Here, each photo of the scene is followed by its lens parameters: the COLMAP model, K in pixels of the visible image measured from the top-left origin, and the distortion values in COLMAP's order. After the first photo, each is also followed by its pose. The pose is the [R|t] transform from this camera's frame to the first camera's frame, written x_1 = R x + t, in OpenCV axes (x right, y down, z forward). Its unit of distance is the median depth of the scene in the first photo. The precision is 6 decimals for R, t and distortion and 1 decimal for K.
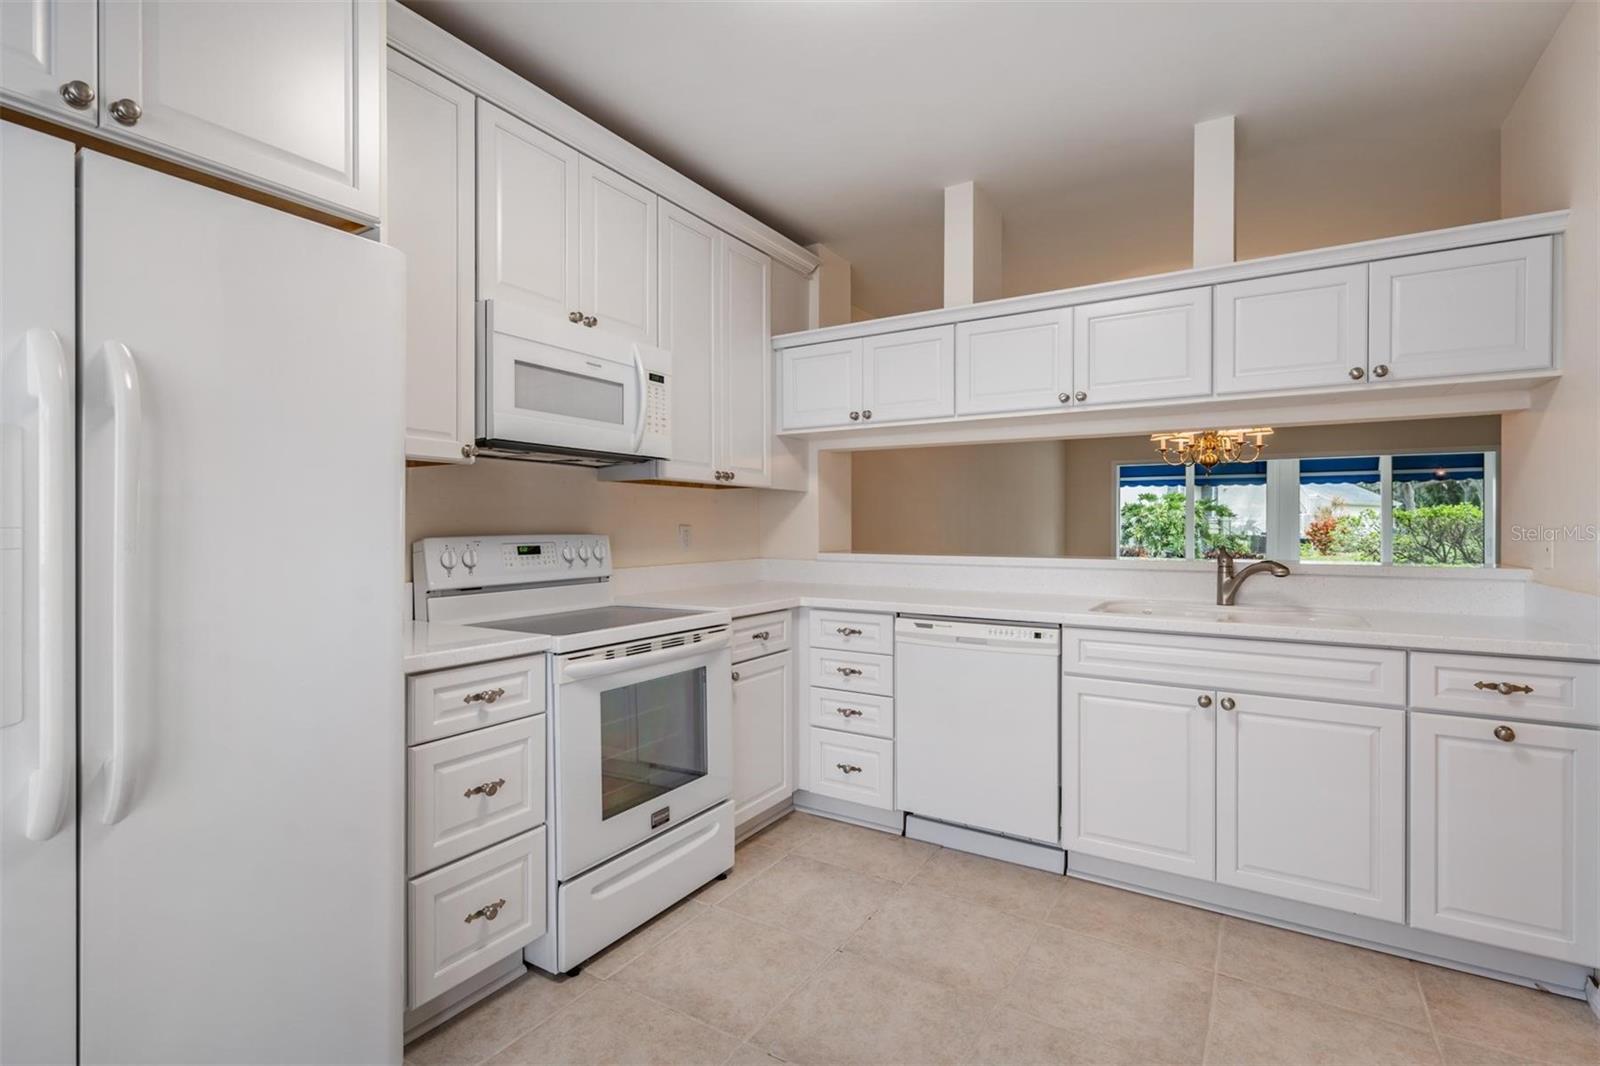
lens RADIAL K [[748.8, 0, 809.5], [0, 748.8, 538.0], [0, 0, 1]] dist [0.005514, -0.001610]
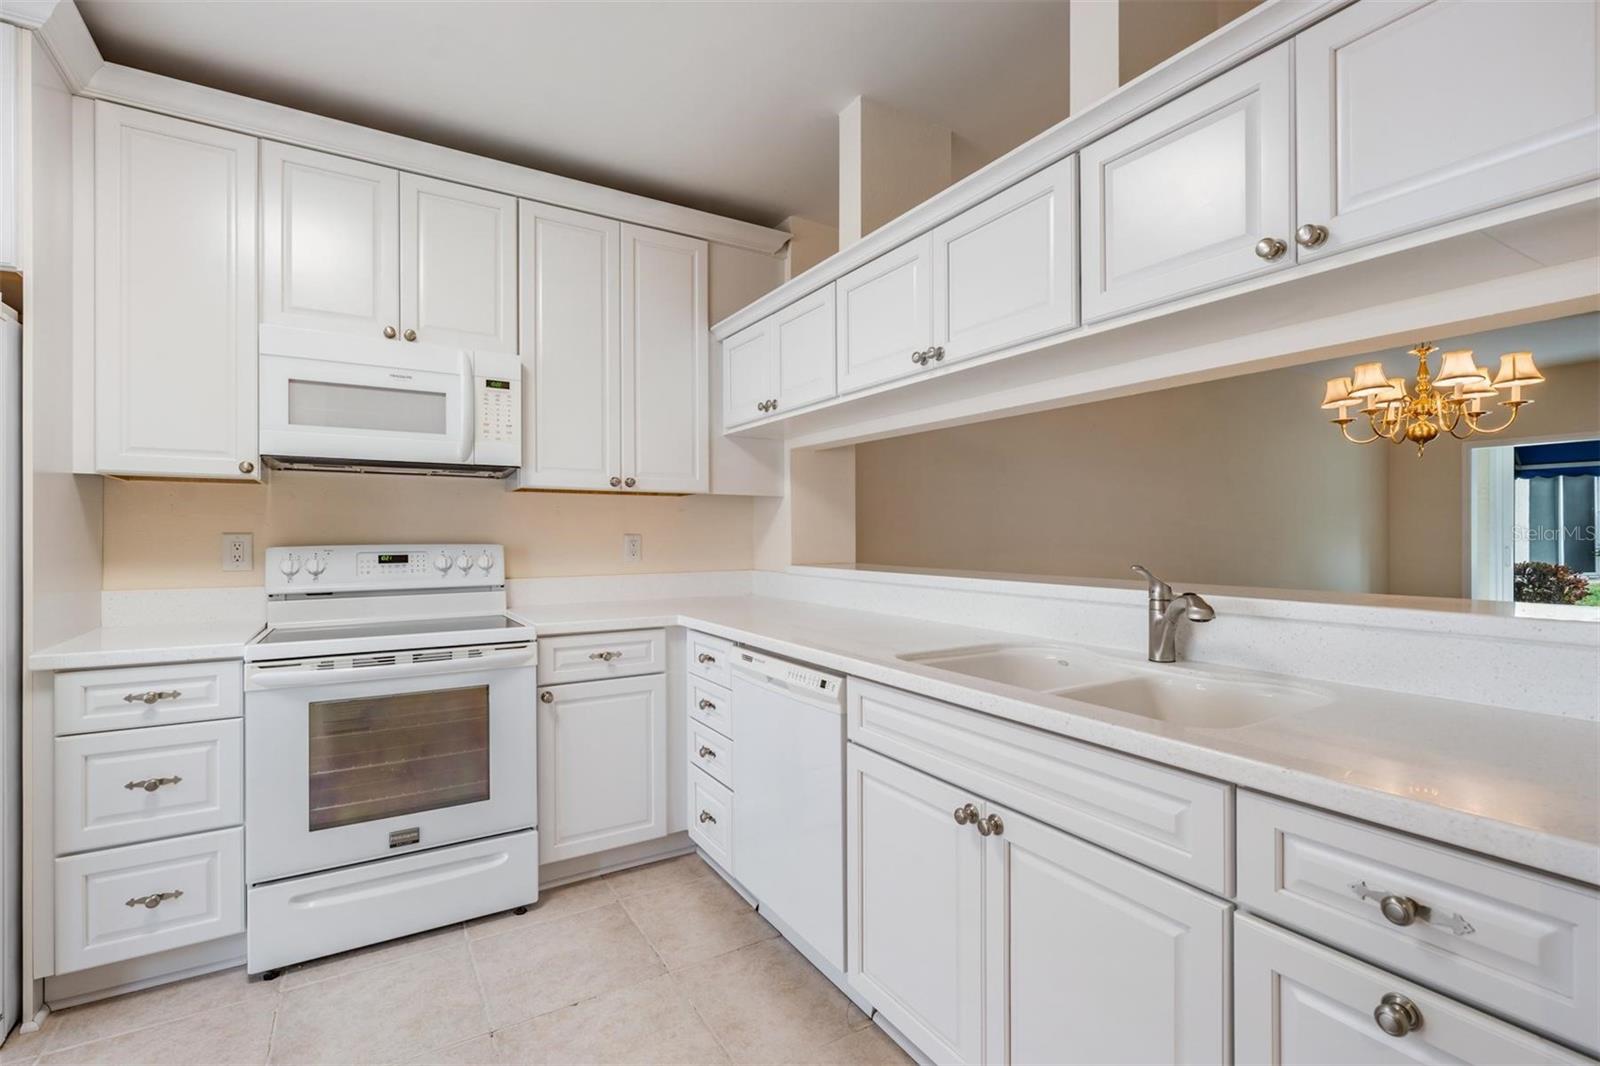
lens RADIAL K [[724.4, 0, 801.9], [0, 724.4, 543.7], [0, 0, 1]] dist [0.004918, -0.002343]
pose [[0.890855, 0.003550, -0.454274, 0.616690], [-0.004772, 0.999987, -0.001543, -0.006453], [0.454262, 0.003542, 0.890861, 0.359758]]
